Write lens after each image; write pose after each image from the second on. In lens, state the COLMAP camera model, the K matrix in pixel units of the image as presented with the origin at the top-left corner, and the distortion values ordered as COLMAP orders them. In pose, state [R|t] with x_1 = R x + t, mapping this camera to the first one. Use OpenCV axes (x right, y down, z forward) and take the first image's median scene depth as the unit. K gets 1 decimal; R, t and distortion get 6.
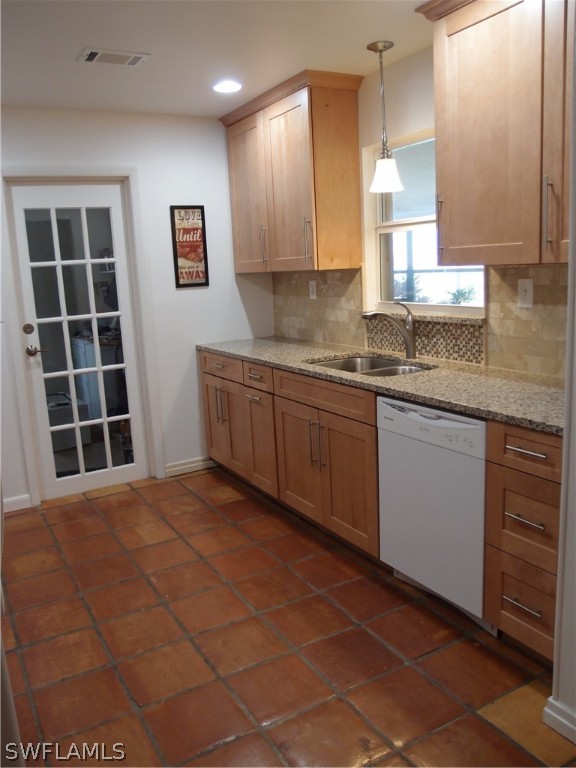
lens RADIAL K [[627.0, 0, 287.0], [0, 627.0, 385.3], [0, 0, 1]] dist [-0.075745, 0.042634]
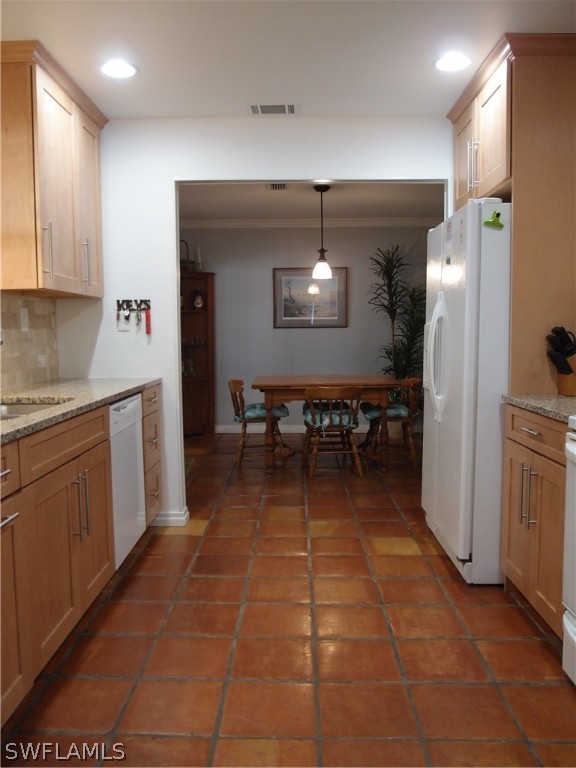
lens RADIAL K [[627.0, 0, 284.2], [0, 627.0, 385.6], [0, 0, 1]] dist [-0.075745, 0.042634]
pose [[-0.856523, 0.015100, 0.515887, -0.437259], [0.150973, 0.963180, 0.222467, -0.137935], [-0.493533, 0.268434, -0.827266, 1.164132]]
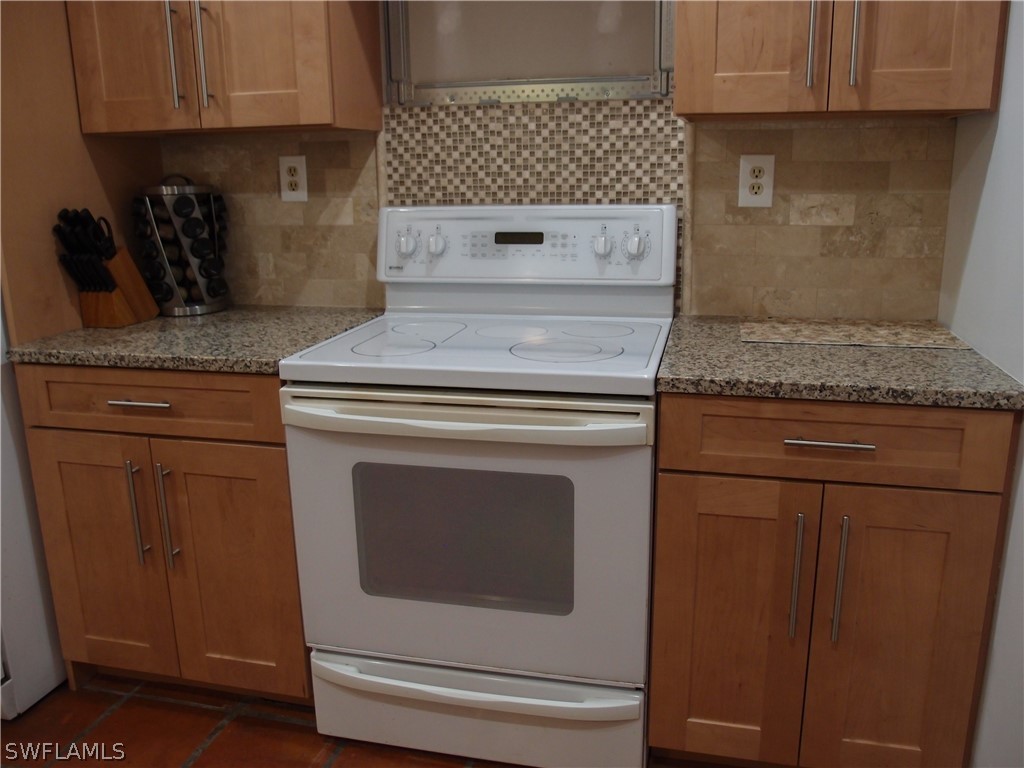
lens RADIAL K [[836.0, 0, 510.2], [0, 836.0, 377.2], [0, 0, 1]] dist [-0.075745, 0.042634]
pose [[-0.683916, 0.233747, -0.691102, -0.153296], [-0.092853, 0.911693, 0.400244, -0.134875], [0.723628, 0.337904, -0.601817, 0.962235]]
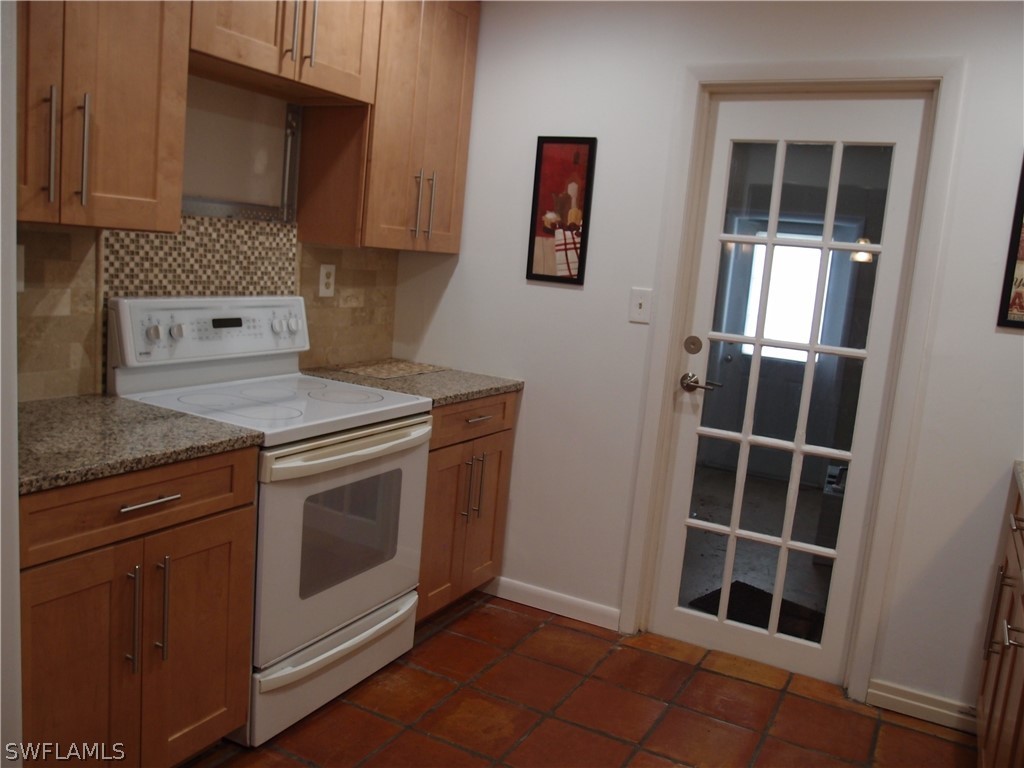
lens RADIAL K [[836.0, 0, 515.2], [0, 836.0, 377.6], [0, 0, 1]] dist [-0.075745, 0.042634]
pose [[0.520285, 0.216895, -0.825990, 0.149780], [-0.272329, 0.958852, 0.080244, -0.078912], [0.809407, 0.183191, 0.557943, 0.433796]]
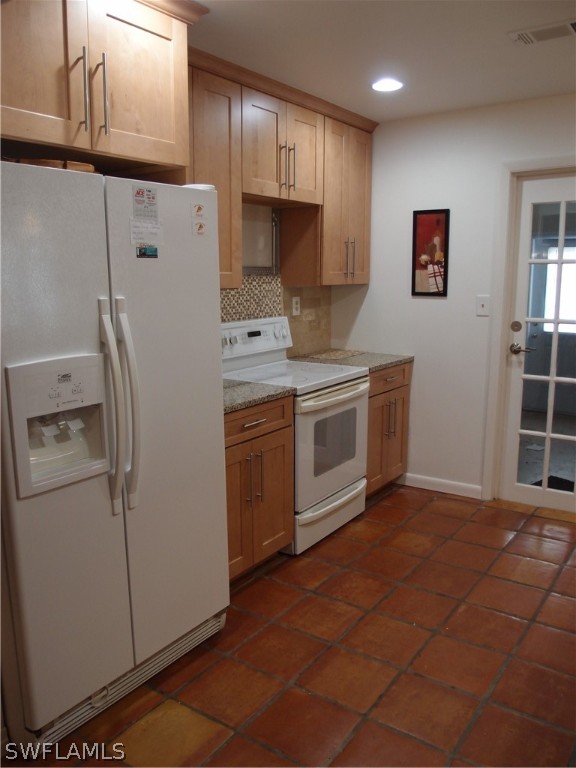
lens RADIAL K [[627.0, 0, 281.1], [0, 627.0, 383.6], [0, 0, 1]] dist [-0.075745, 0.042634]
pose [[0.420274, 0.203969, -0.884175, 0.316076], [-0.188992, 0.972715, 0.134561, -0.064645], [0.887497, 0.110550, 0.447356, 0.237946]]
